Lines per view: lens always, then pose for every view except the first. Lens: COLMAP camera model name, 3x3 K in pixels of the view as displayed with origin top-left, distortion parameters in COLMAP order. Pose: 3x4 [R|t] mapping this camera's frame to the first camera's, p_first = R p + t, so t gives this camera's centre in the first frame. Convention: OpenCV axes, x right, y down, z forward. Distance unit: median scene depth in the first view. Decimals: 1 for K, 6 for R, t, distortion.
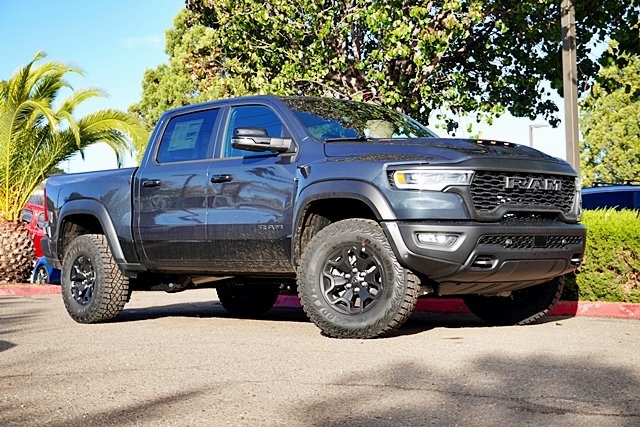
lens RADIAL K [[1118.2, 0, 324.0], [0, 1118.2, 208.6], [0, 0, 1]] dist [0.059769, 0.000000]
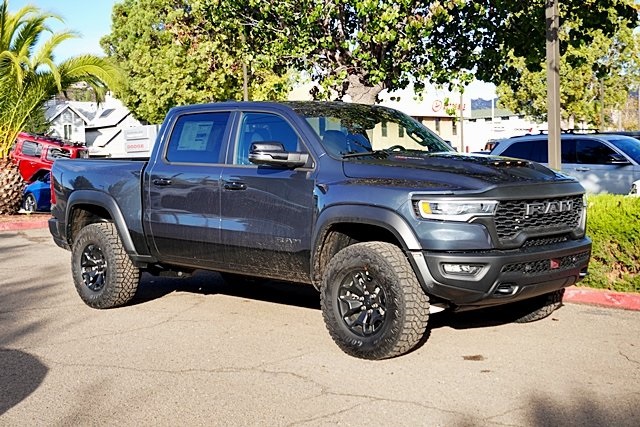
lens RADIAL K [[963.2, 0, 319.1], [0, 963.2, 208.0], [0, 0, 1]] dist [0.050235, 0.000000]
pose [[0.998146, -0.009666, 0.060093, -0.064846], [0.002934, 0.993803, 0.111121, -0.099784], [-0.060795, -0.110739, 0.991988, 0.109620]]
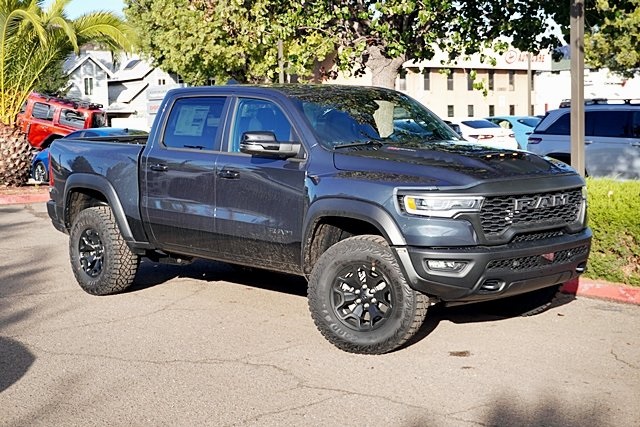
lens RADIAL K [[1118.2, 0, 321.3], [0, 1118.2, 209.5], [0, 0, 1]] dist [0.059769, 0.000000]
pose [[0.999979, -0.001042, 0.006391, -0.015119], [0.000100, 0.989324, 0.145733, -0.134813], [-0.006474, -0.145729, 0.989303, 0.000702]]
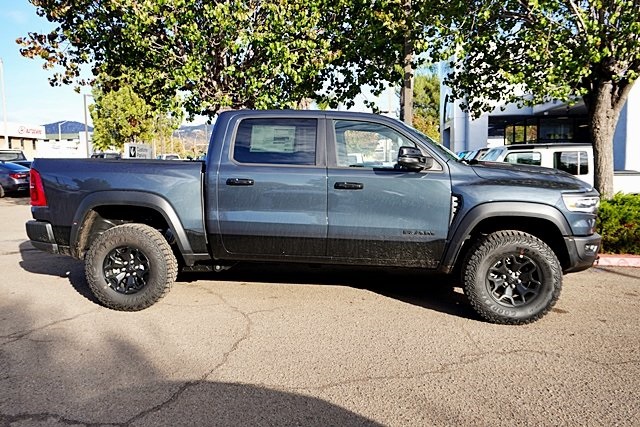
lens RADIAL K [[528.2, 0, 319.4], [0, 528.2, 210.8], [0, 0, 1]] dist [-0.003607, -0.013535]
pose [[0.724971, -0.043355, 0.687414, -0.454511], [-0.056311, 0.990945, 0.121886, -0.062494], [-0.686474, -0.127073, 0.715965, 0.600190]]
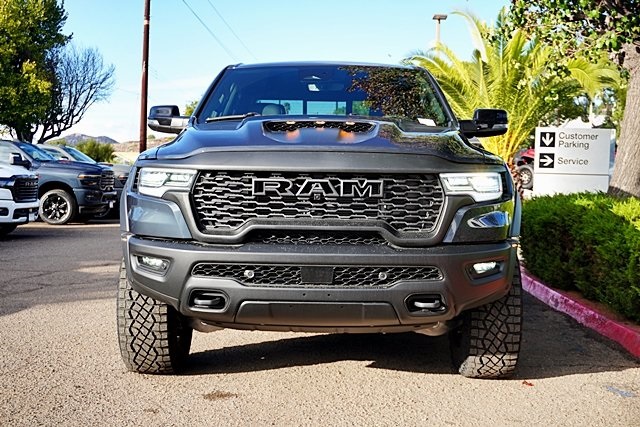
lens RADIAL K [[922.5, 0, 321.7], [0, 922.5, 214.5], [0, 0, 1]] dist [-0.015022, 0.000000]
pose [[0.730872, 0.051641, -0.680559, 0.467368], [0.009632, 0.996254, 0.085940, -0.044053], [0.682447, -0.069366, 0.727636, 0.500765]]
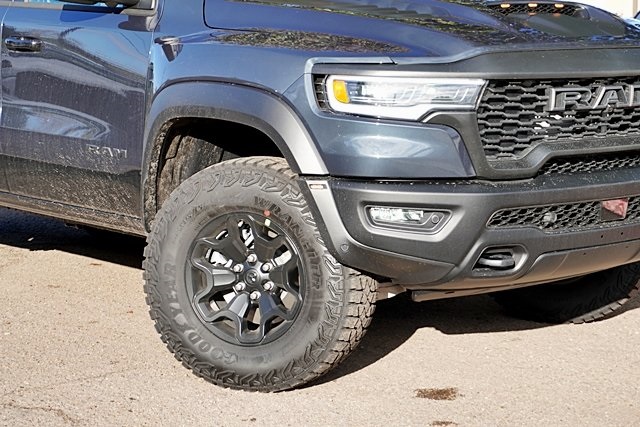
lens RADIAL K [[1594.4, 0, 314.9], [0, 1594.4, 216.2], [0, 0, 1]] dist [0.042807, 0.000000]
pose [[0.999759, 0.018488, -0.011831, 0.053582], [-0.016111, 0.984161, 0.176542, -0.078208], [0.014907, -0.176309, 0.984222, 0.229331]]
